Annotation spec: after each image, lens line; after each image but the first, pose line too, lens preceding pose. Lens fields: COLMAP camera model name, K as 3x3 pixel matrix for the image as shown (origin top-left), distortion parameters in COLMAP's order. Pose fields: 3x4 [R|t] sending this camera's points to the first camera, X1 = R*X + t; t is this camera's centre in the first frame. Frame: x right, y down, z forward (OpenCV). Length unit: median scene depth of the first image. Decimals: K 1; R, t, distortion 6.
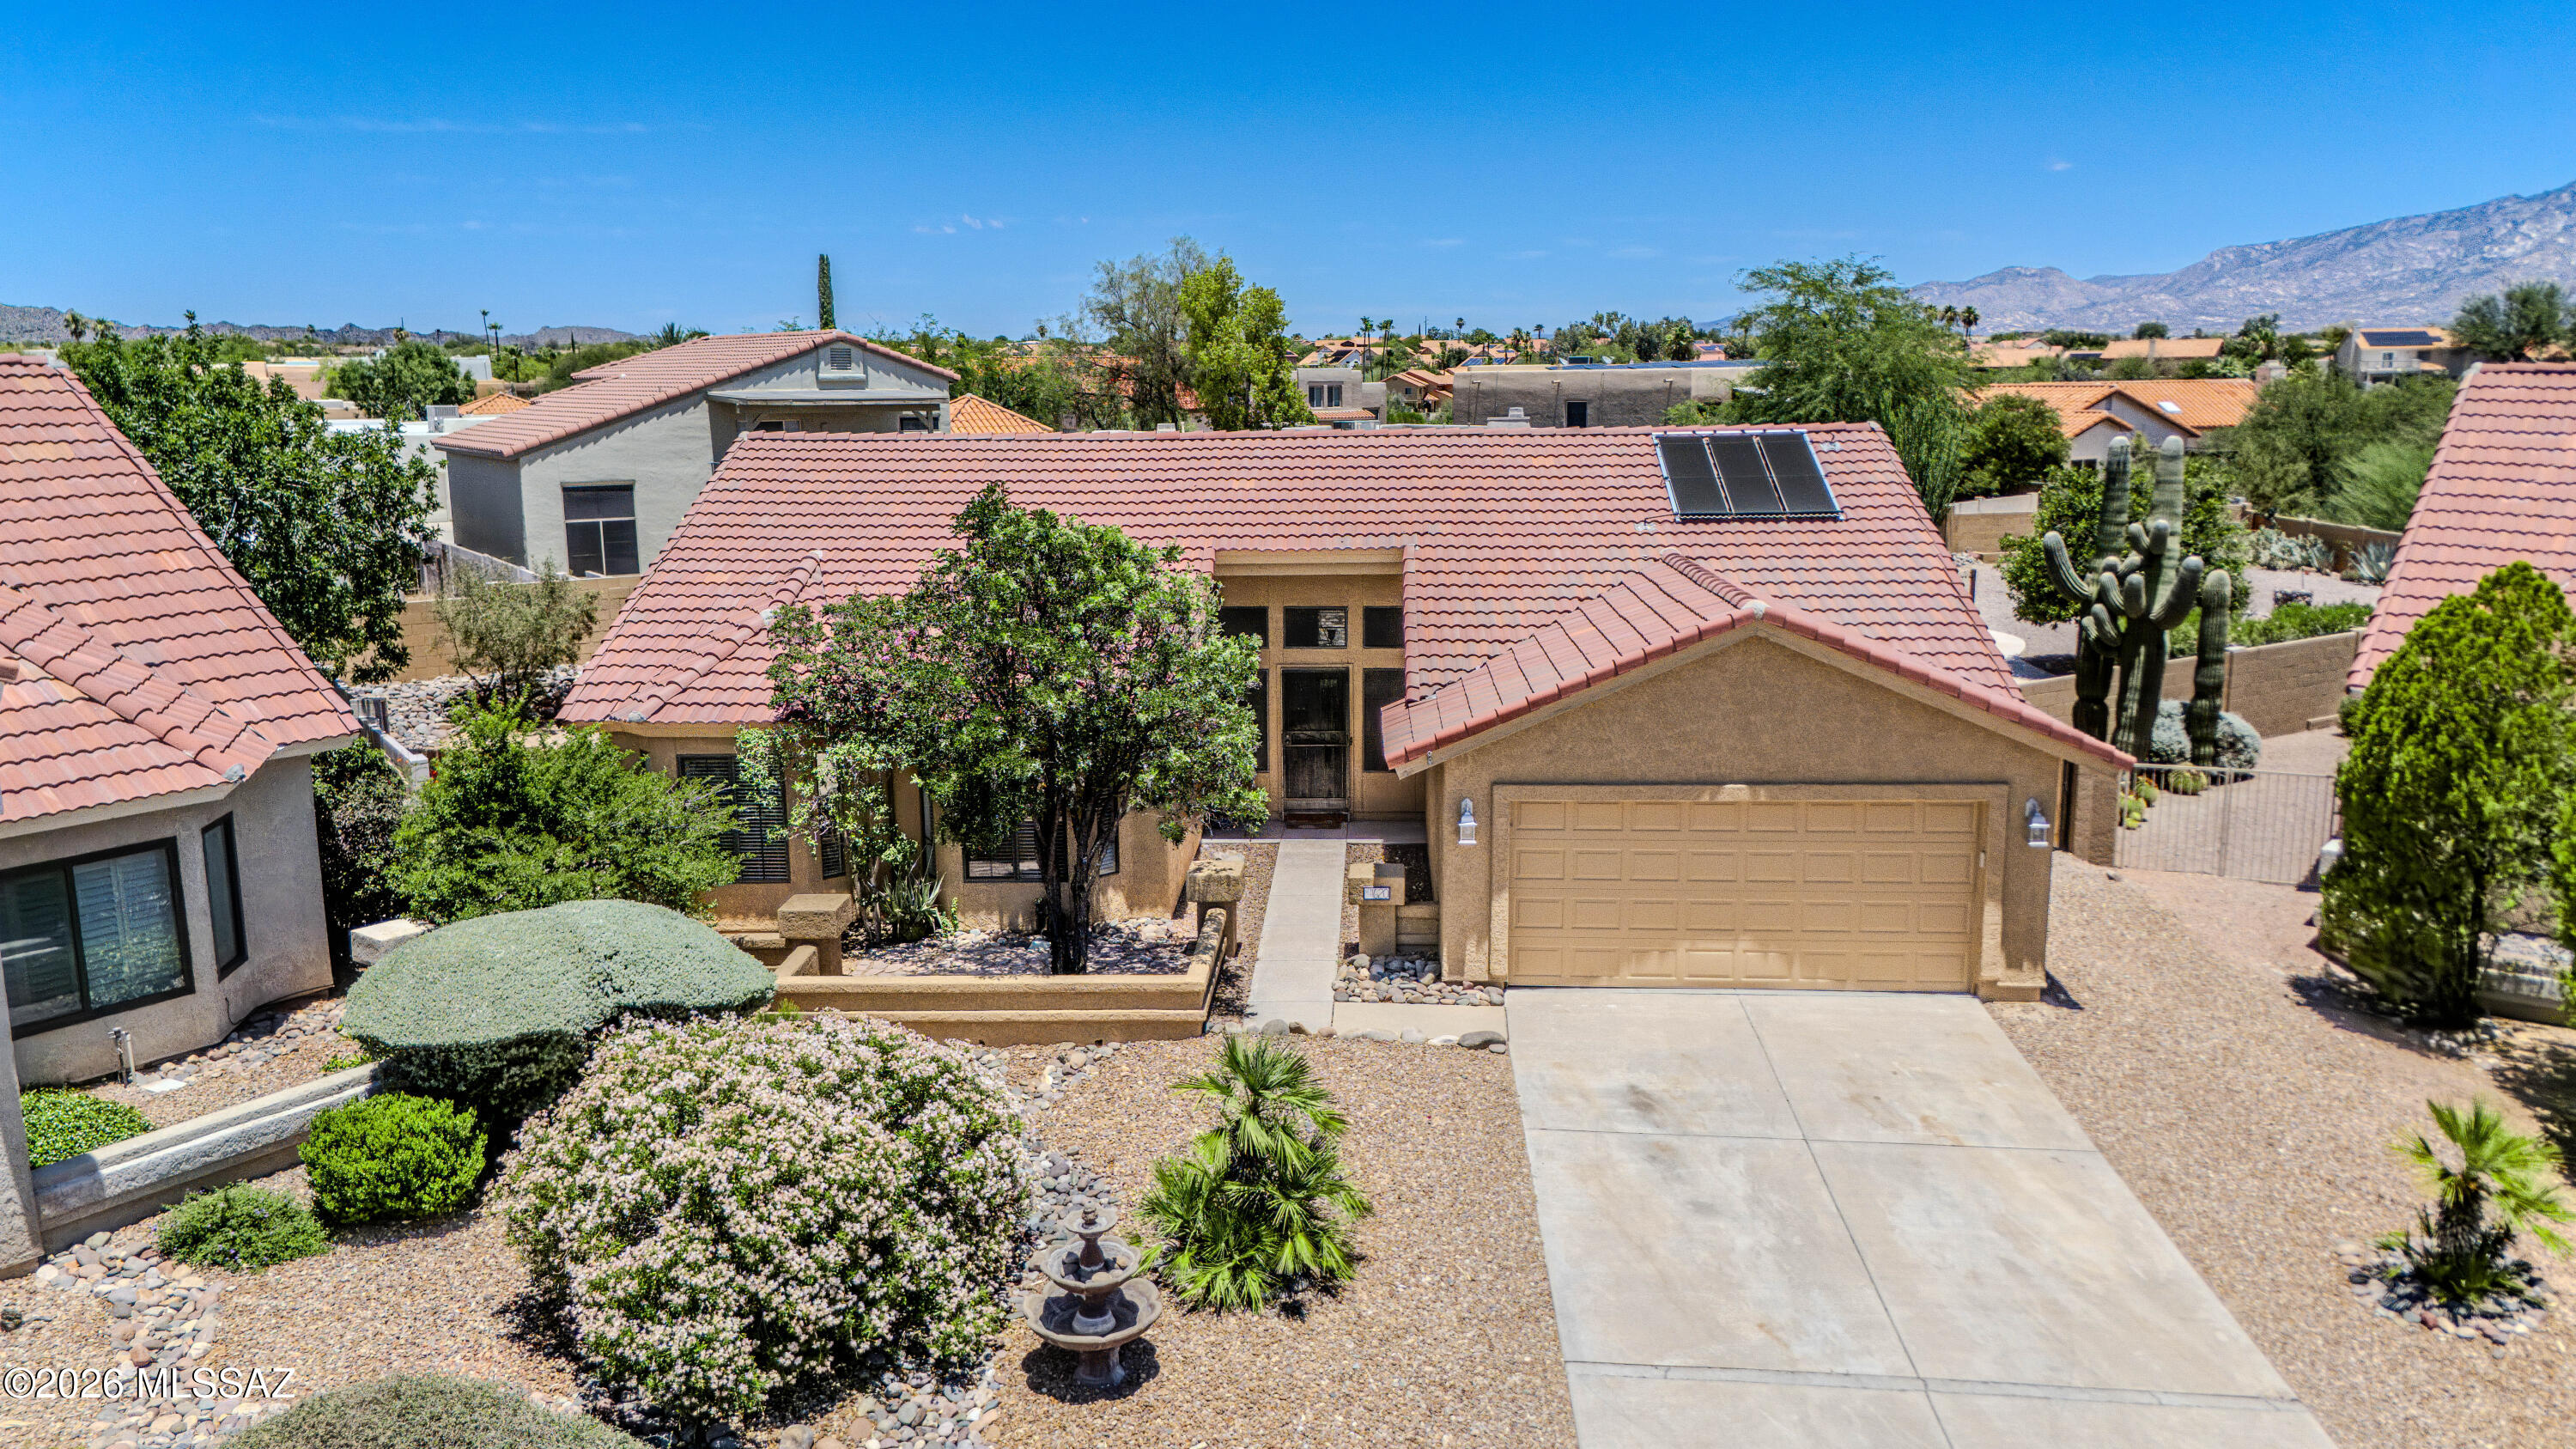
lens RADIAL K [[1894.1, 0, 1288.0], [0, 1894.1, 724.5], [0, 0, 1]] dist [0.065537, -0.085284]
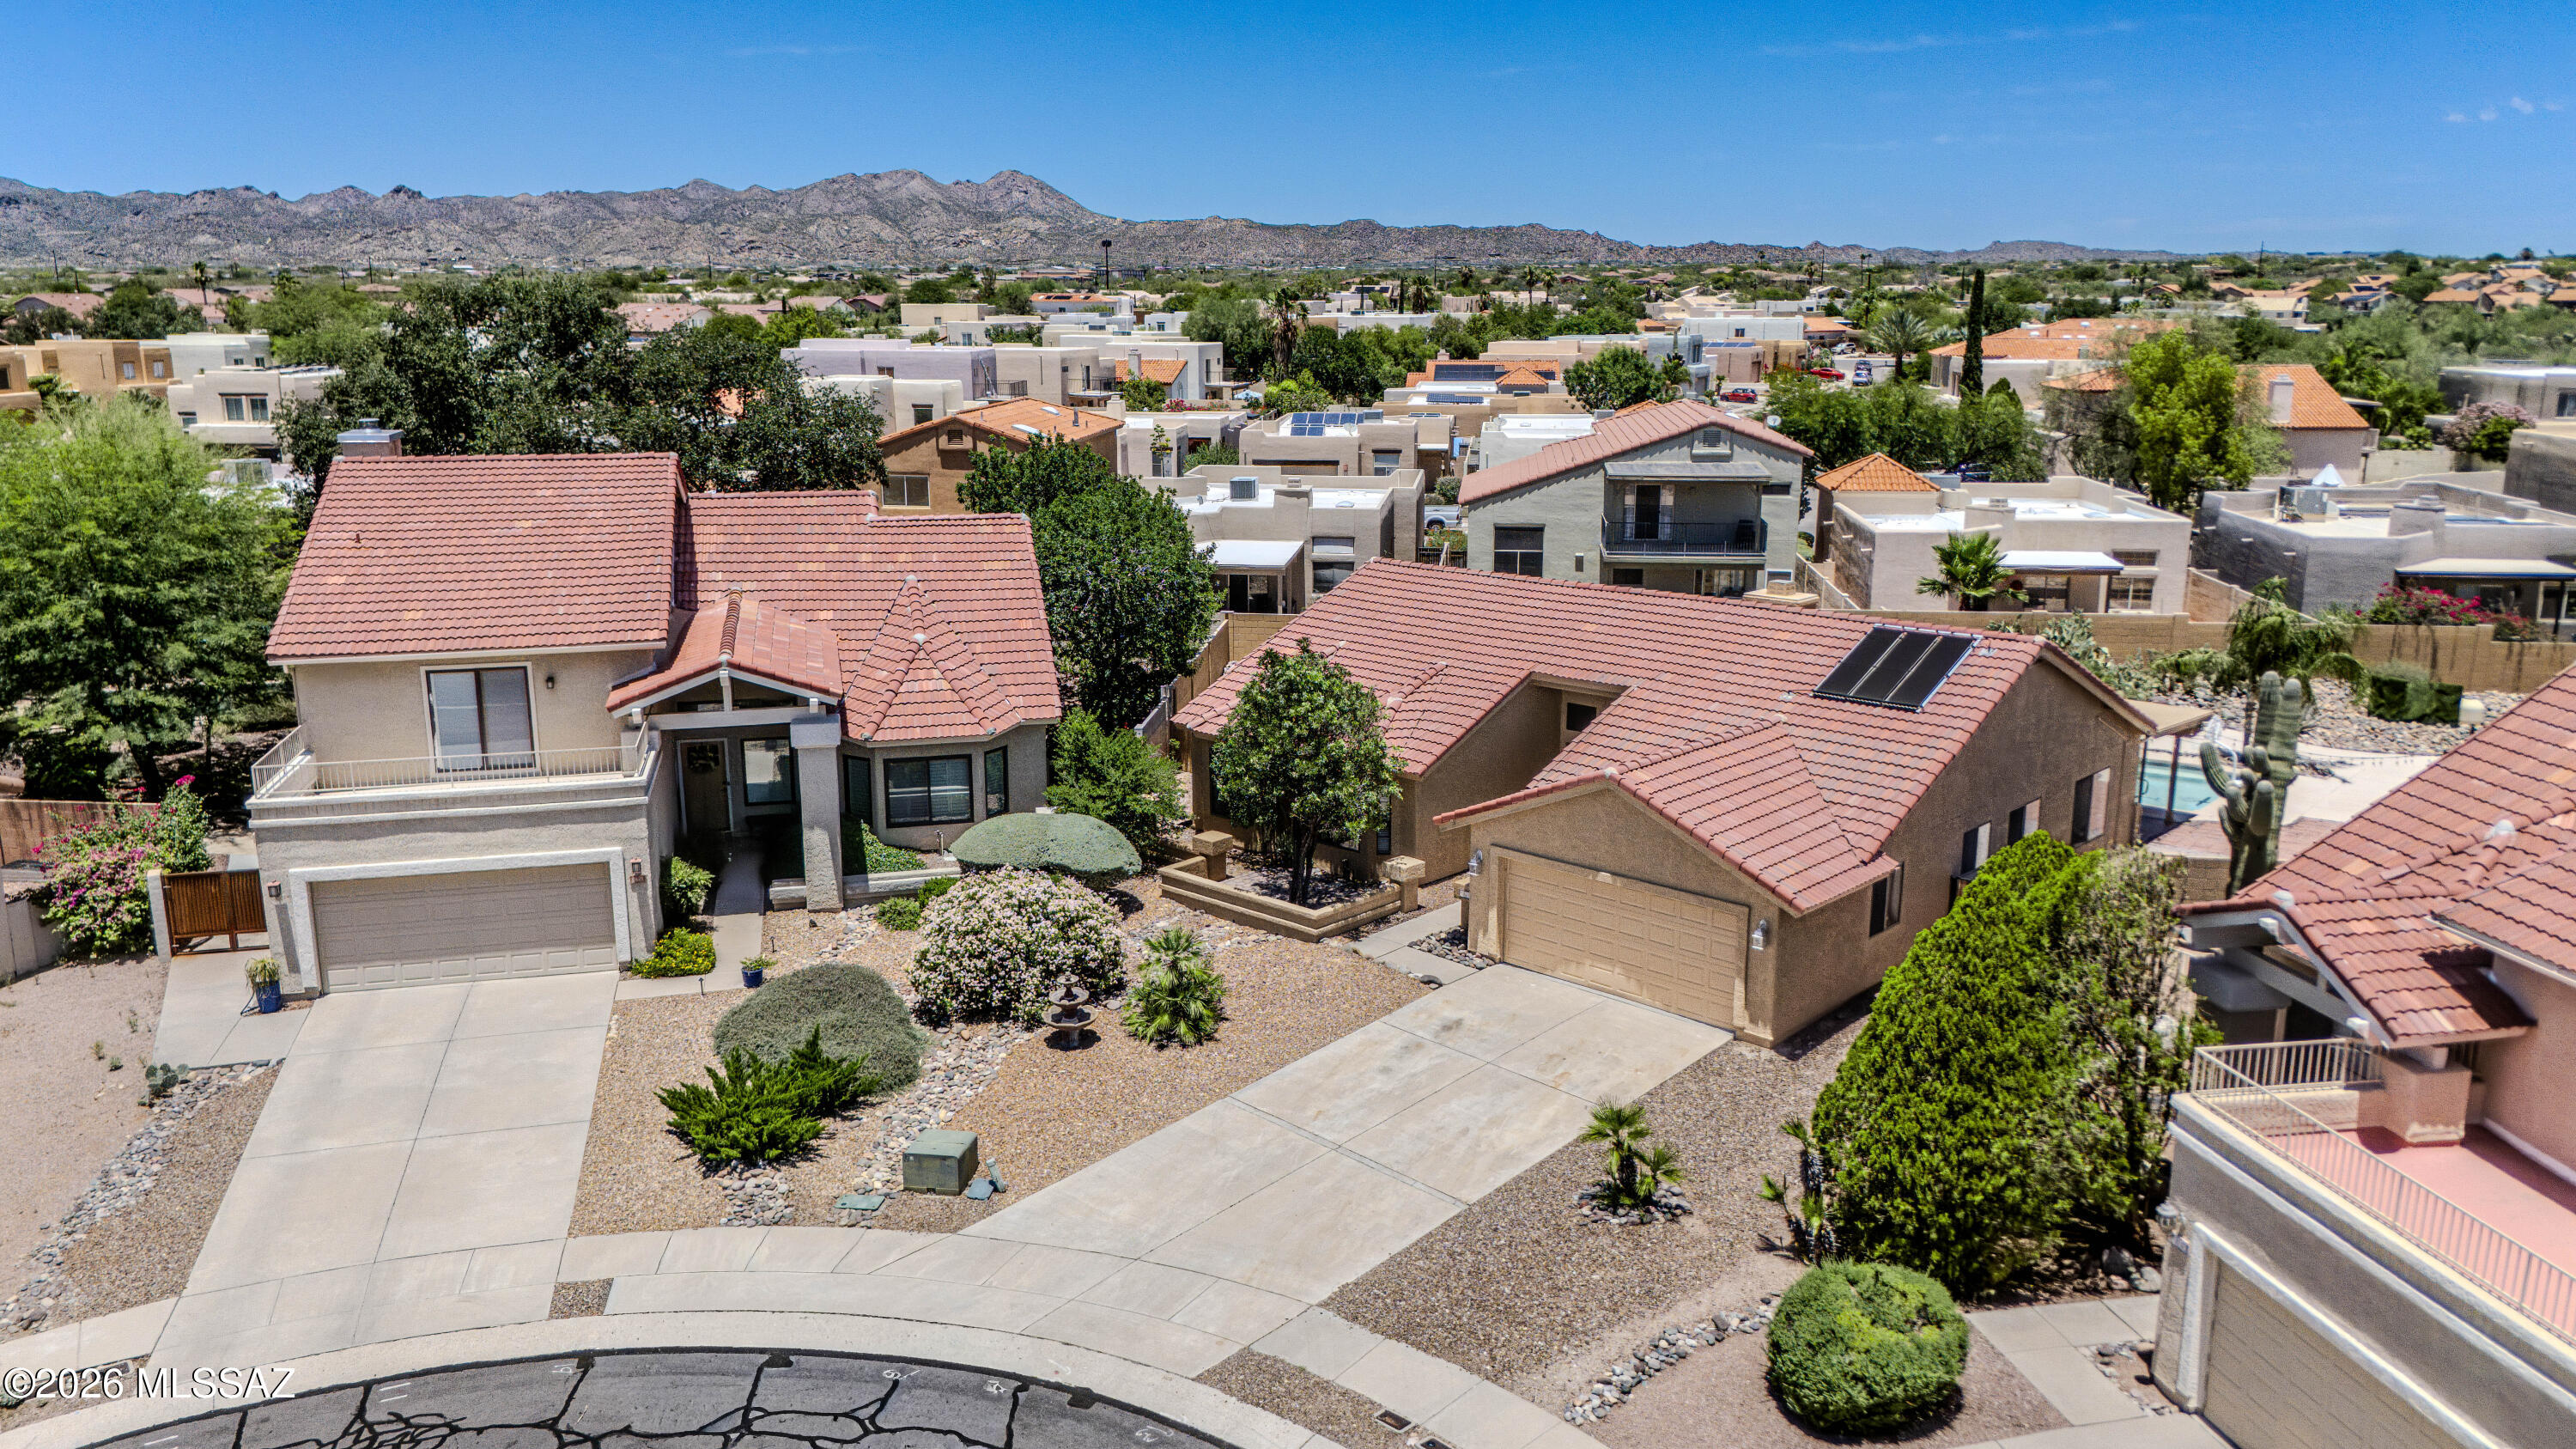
lens RADIAL K [[1894.1, 0, 1288.0], [0, 1894.1, 724.5], [0, 0, 1]] dist [0.065537, -0.085284]
pose [[0.756114, 0.154282, -0.635994, 1.066381], [-0.126266, 0.987947, 0.089546, -0.211970], [0.642144, 0.012598, 0.766481, -0.465598]]
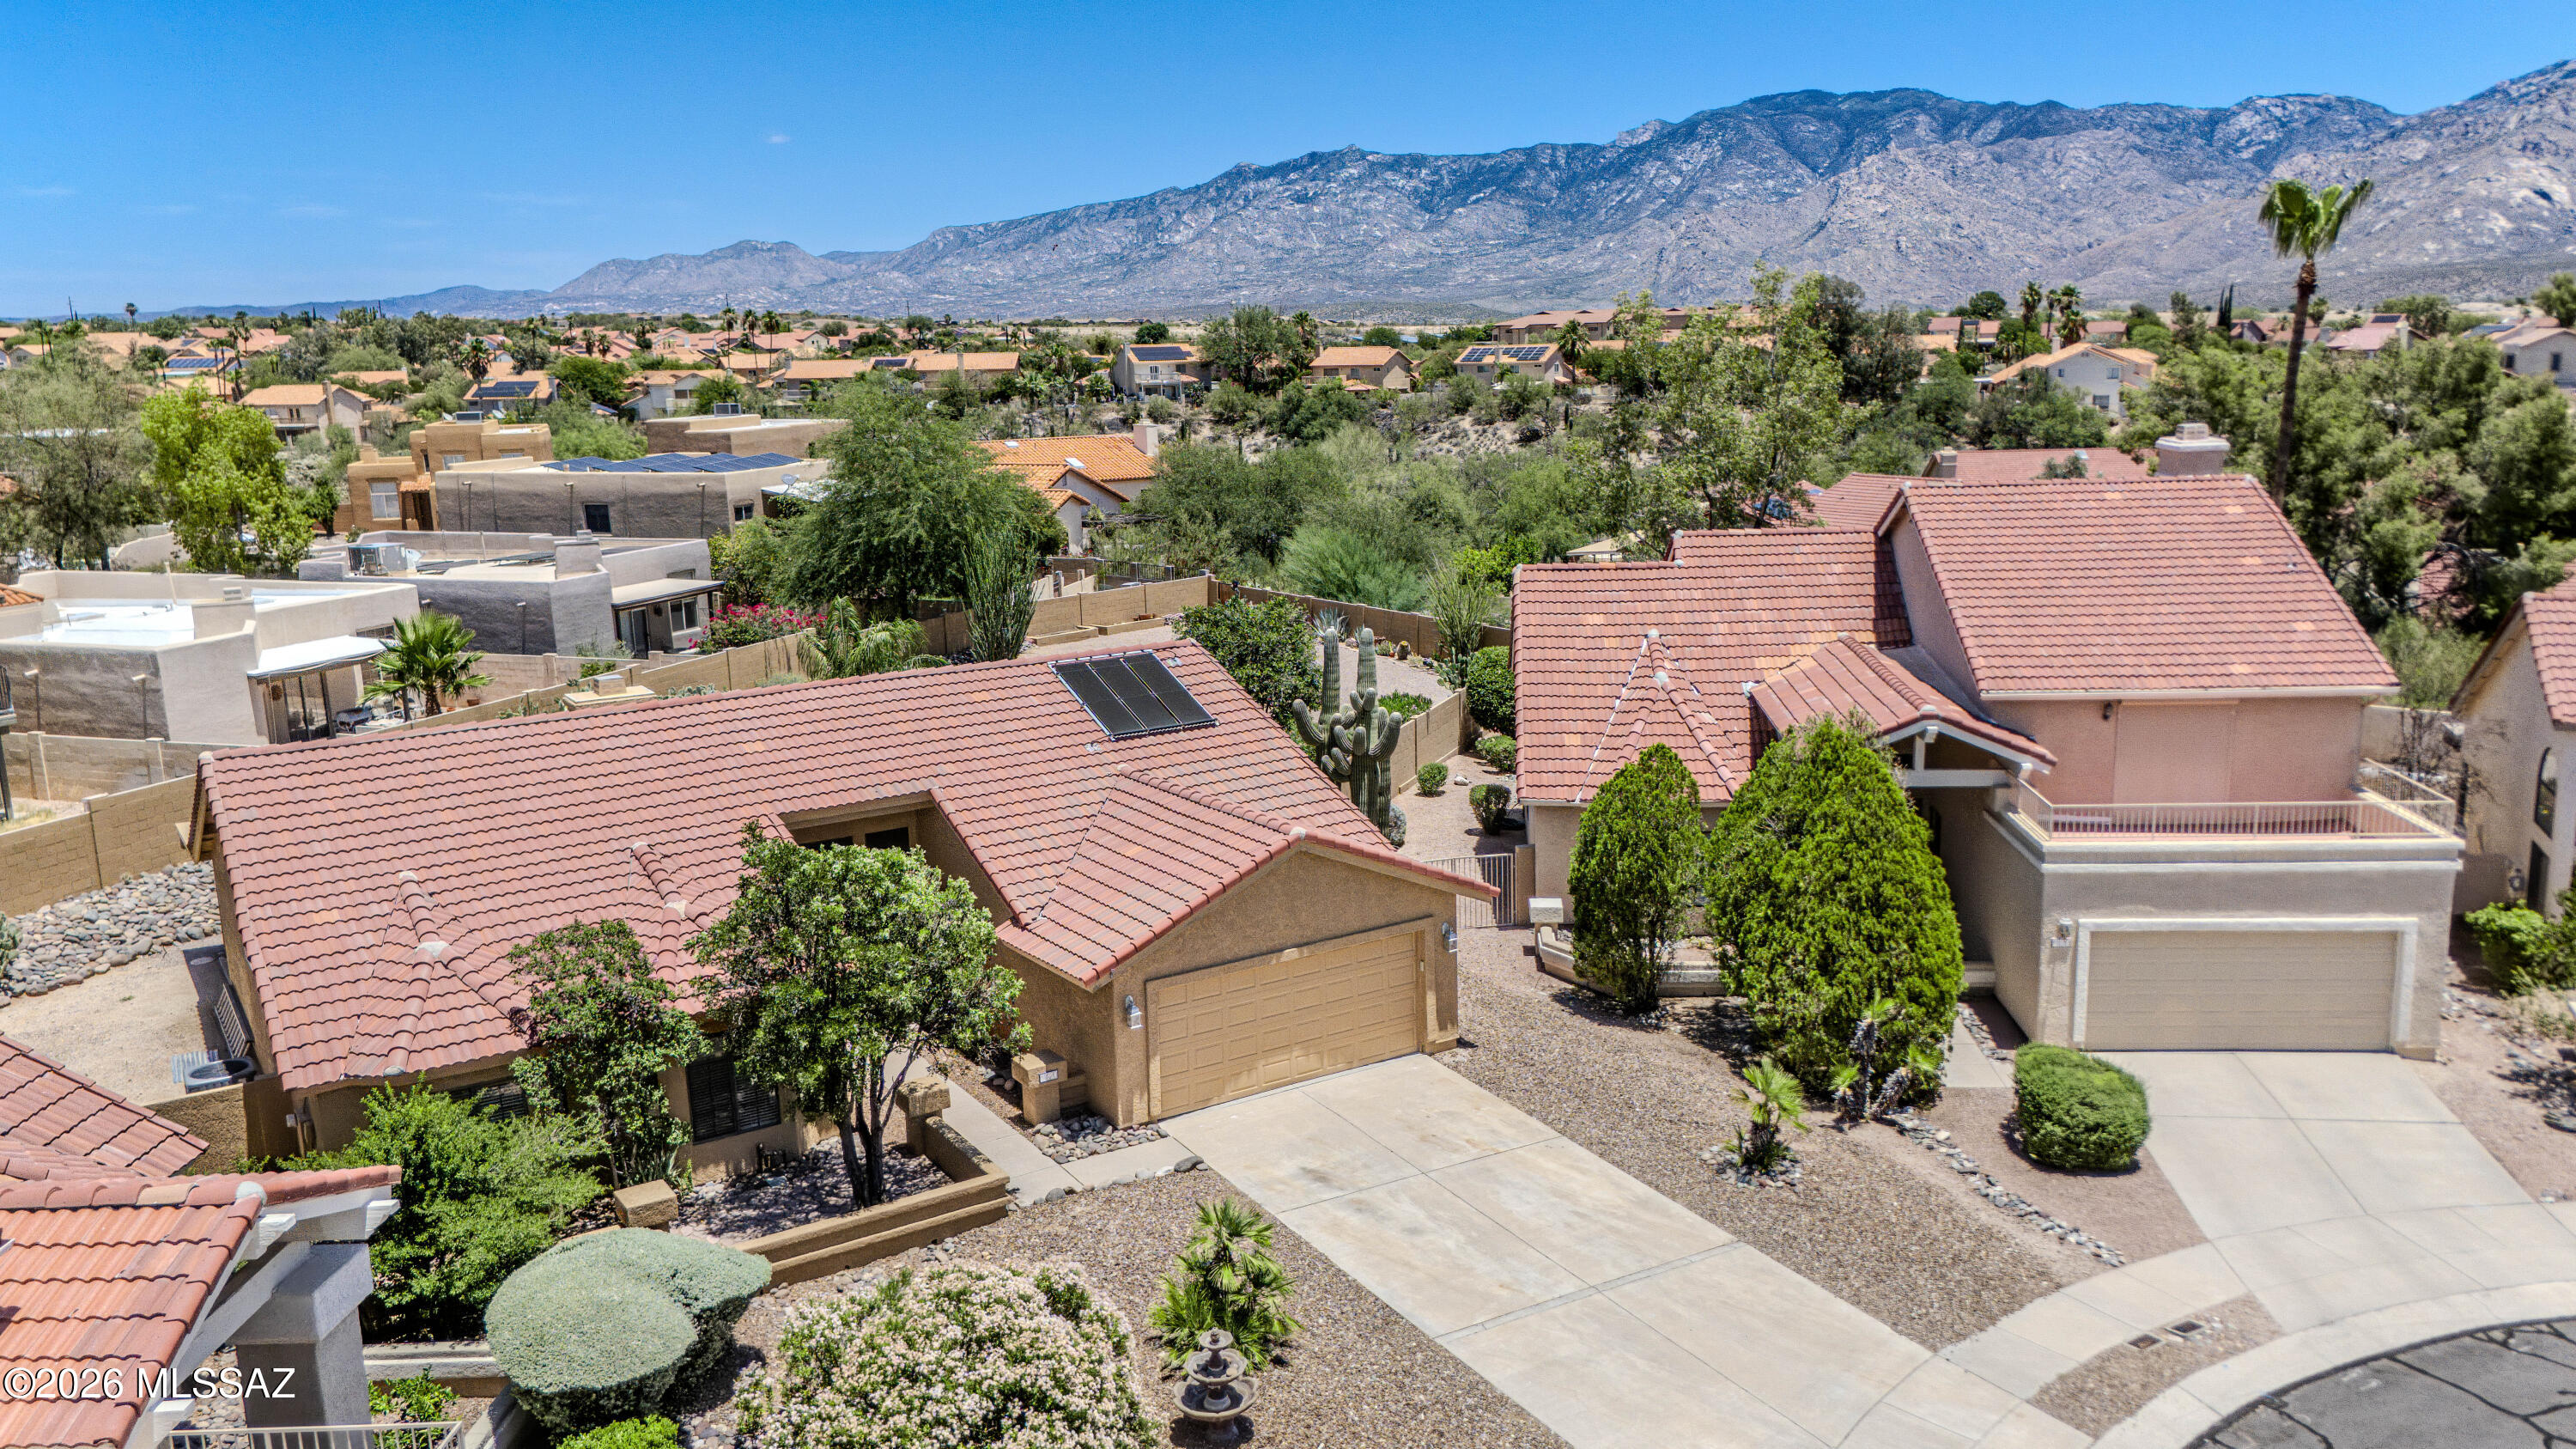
lens RADIAL K [[1984.5, 0, 1376.6], [0, 1984.5, 723.8], [0, 0, 1]] dist [0.081294, -0.000485]
pose [[0.793621, -0.122248, 0.596005, -0.610577], [0.119574, 0.991840, 0.044218, -0.202565], [-0.596547, 0.036174, 0.801762, -0.287712]]
